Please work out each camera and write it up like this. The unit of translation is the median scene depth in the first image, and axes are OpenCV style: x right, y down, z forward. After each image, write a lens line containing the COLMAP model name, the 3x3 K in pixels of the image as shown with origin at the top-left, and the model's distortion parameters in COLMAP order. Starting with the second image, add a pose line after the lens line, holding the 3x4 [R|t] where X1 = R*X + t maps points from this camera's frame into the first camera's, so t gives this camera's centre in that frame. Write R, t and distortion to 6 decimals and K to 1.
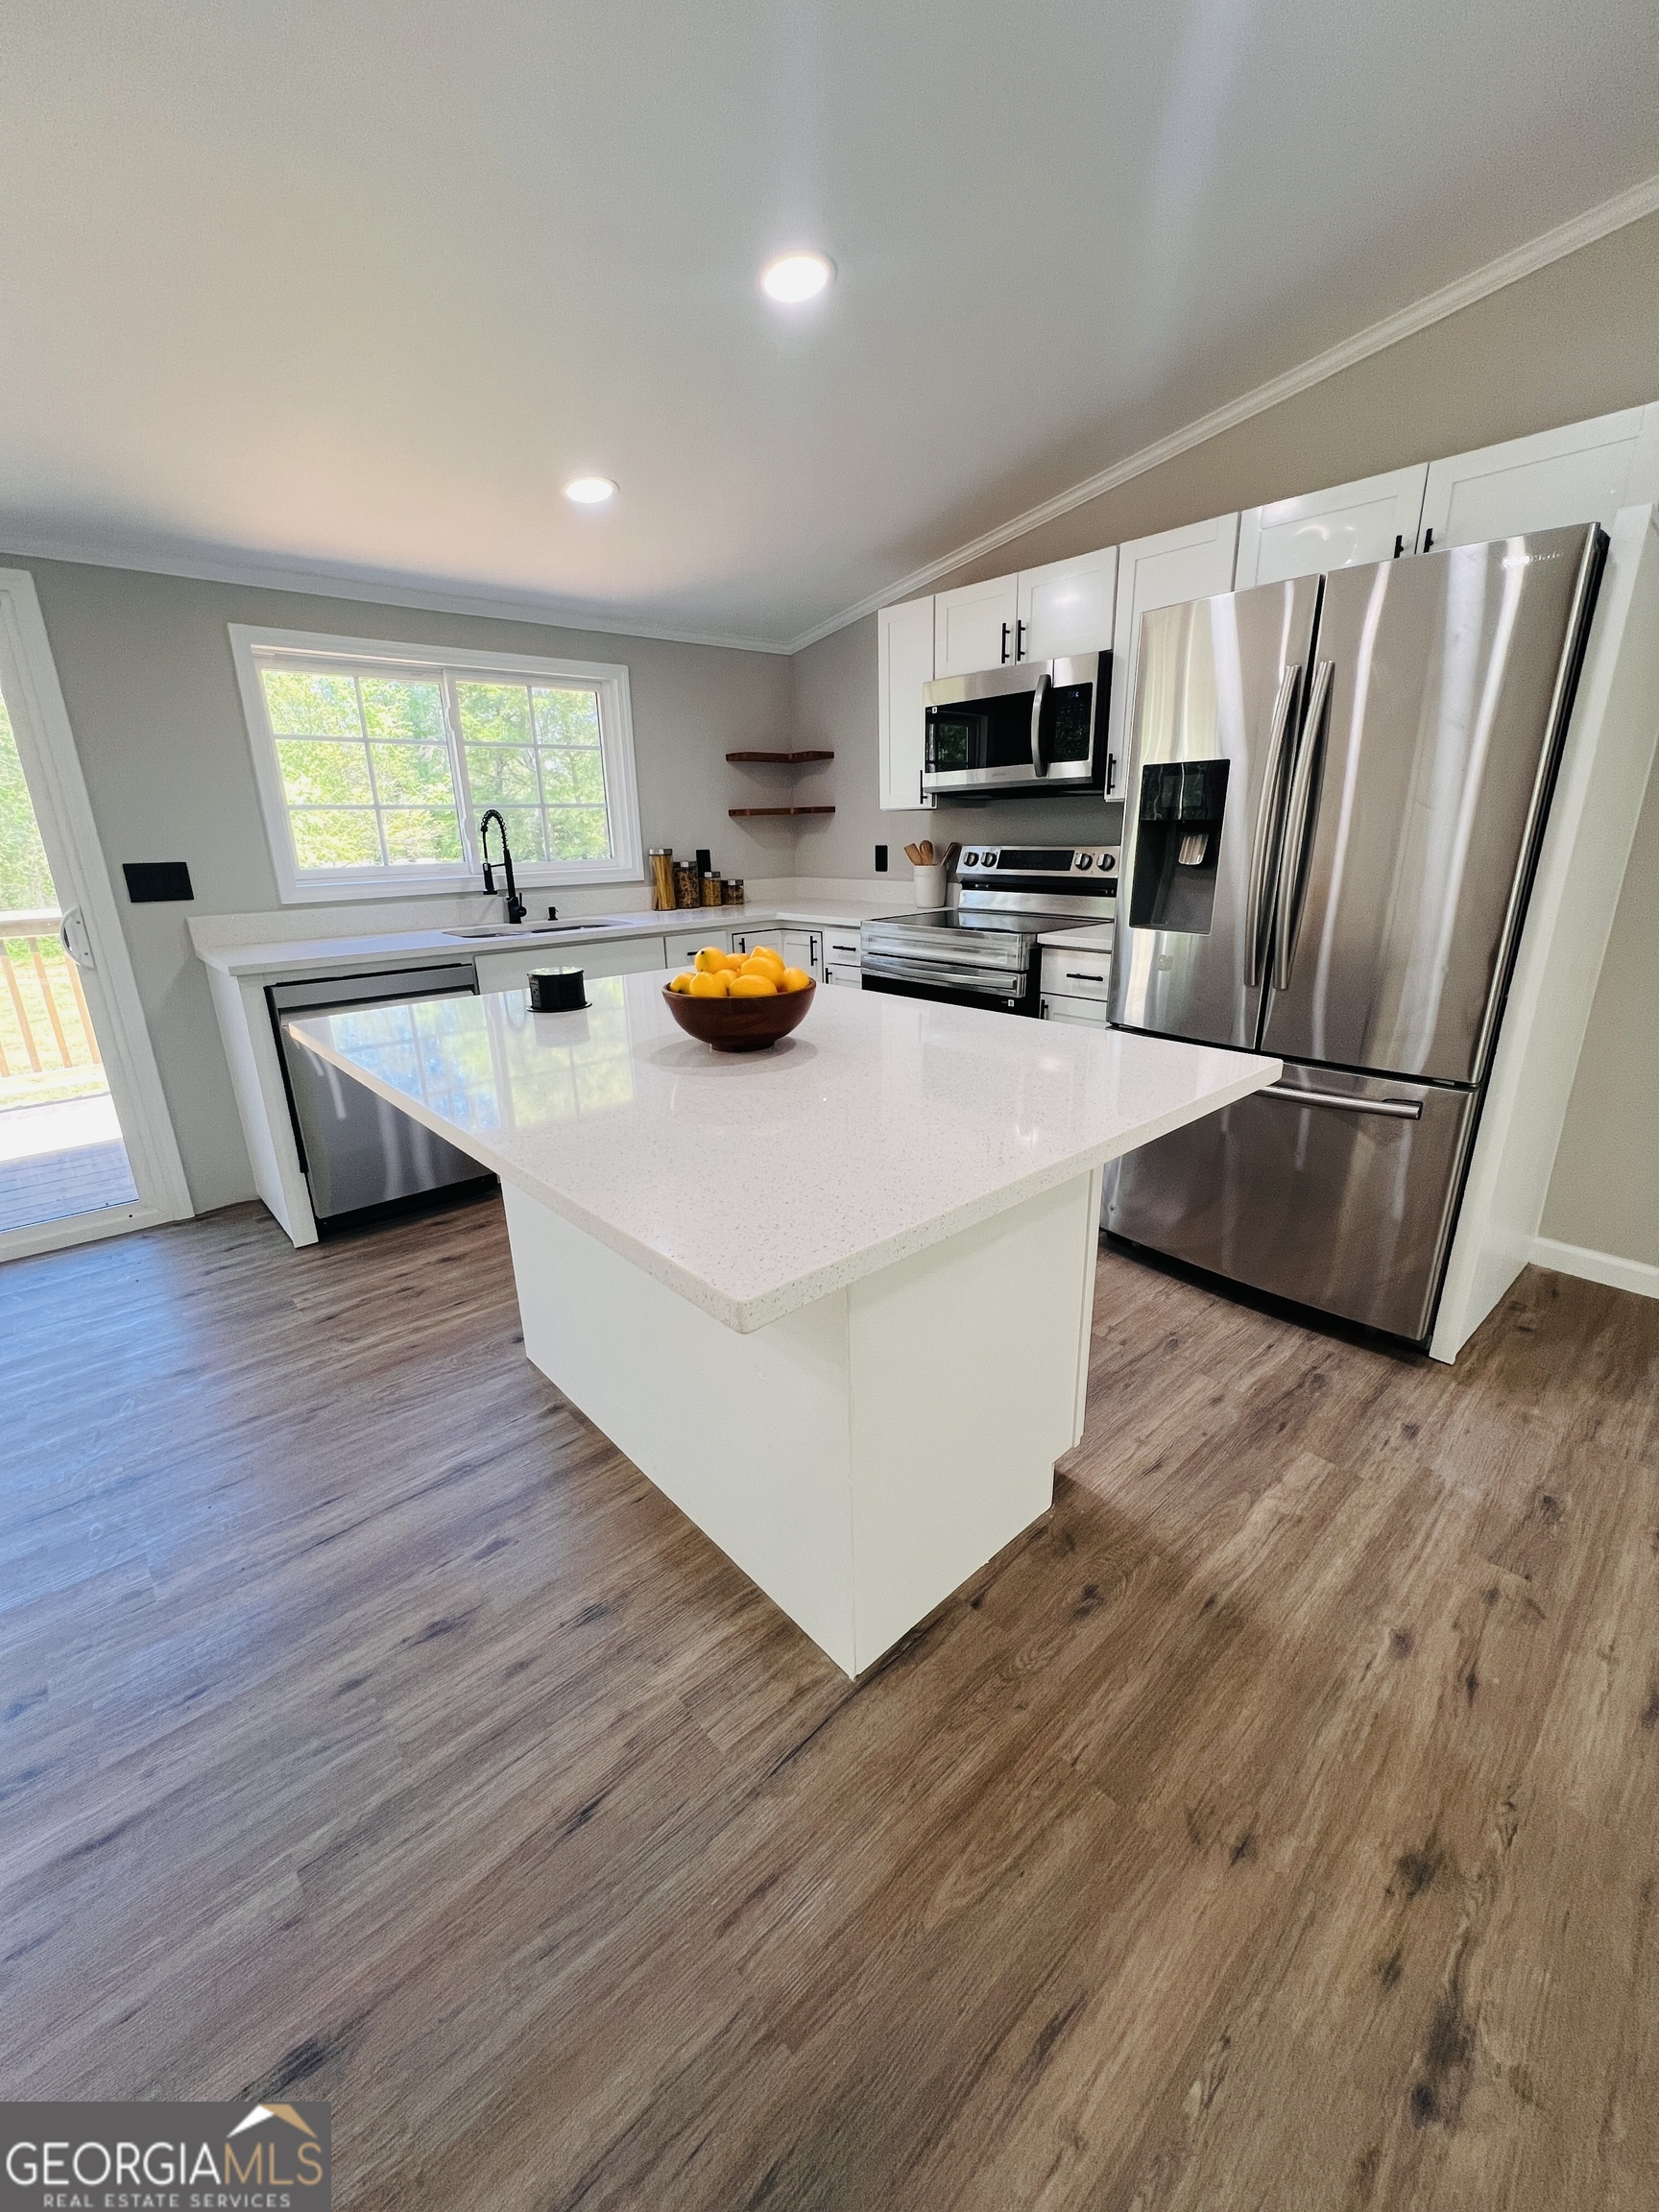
lens RADIAL K [[881.0, 0, 830.6], [0, 881.0, 1103.8], [0, 0, 1]] dist [-0.002321, -0.000281]
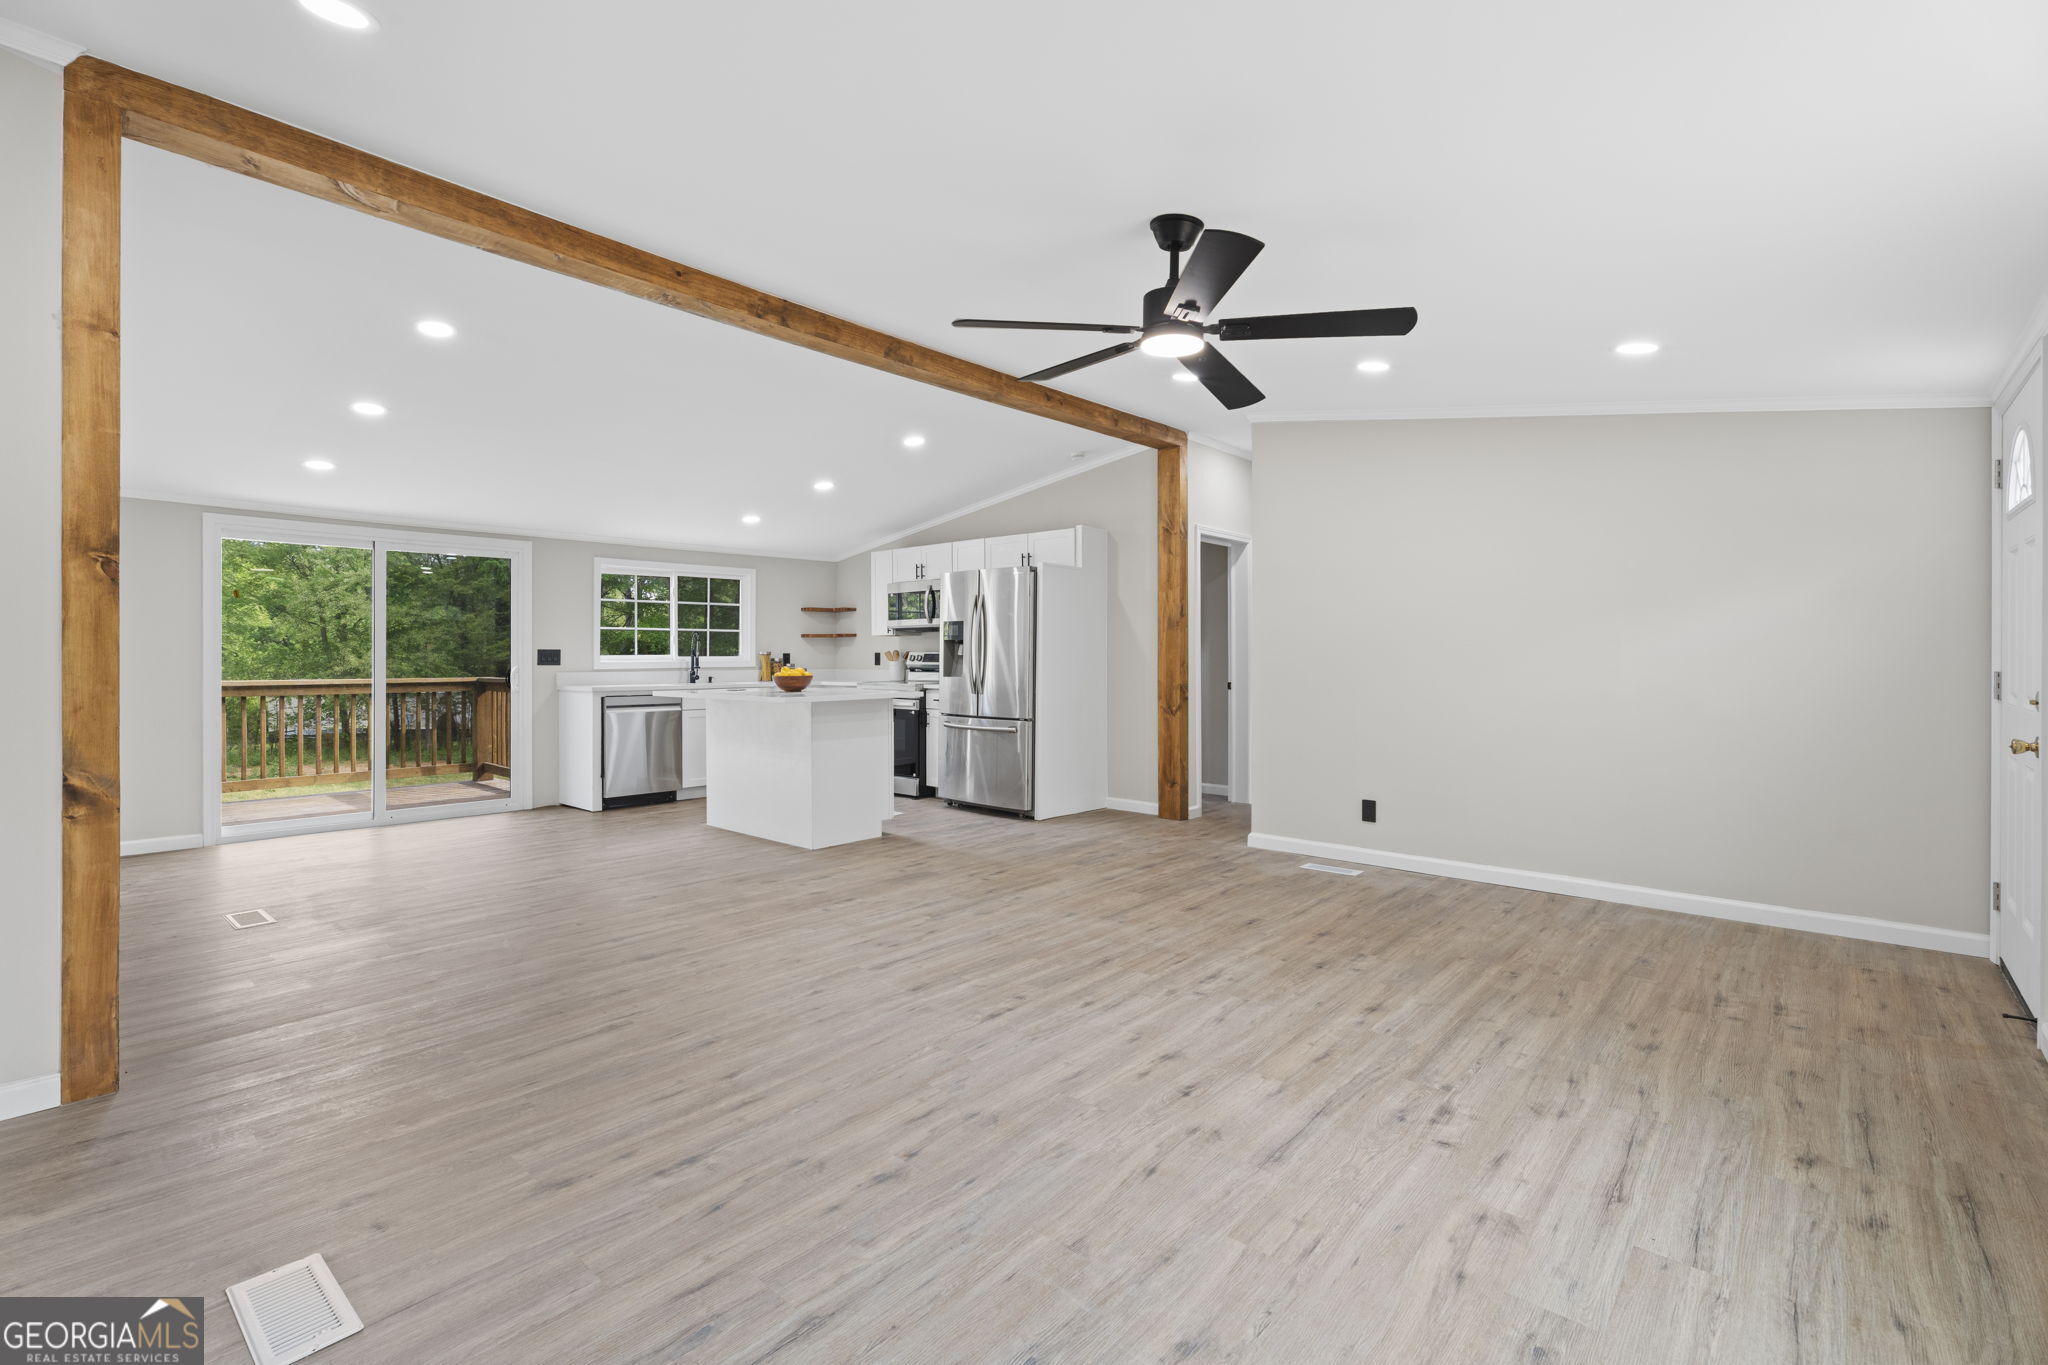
lens RADIAL K [[913.2, 0, 1020.9], [0, 913.2, 665.9], [0, 0, 1]] dist [-0.000893, 0.001139]
pose [[0.993753, 0.017670, 0.110197, 0.240914], [0.015217, 0.956712, -0.290637, 0.541381], [-0.110562, 0.290498, 0.950467, -1.577846]]
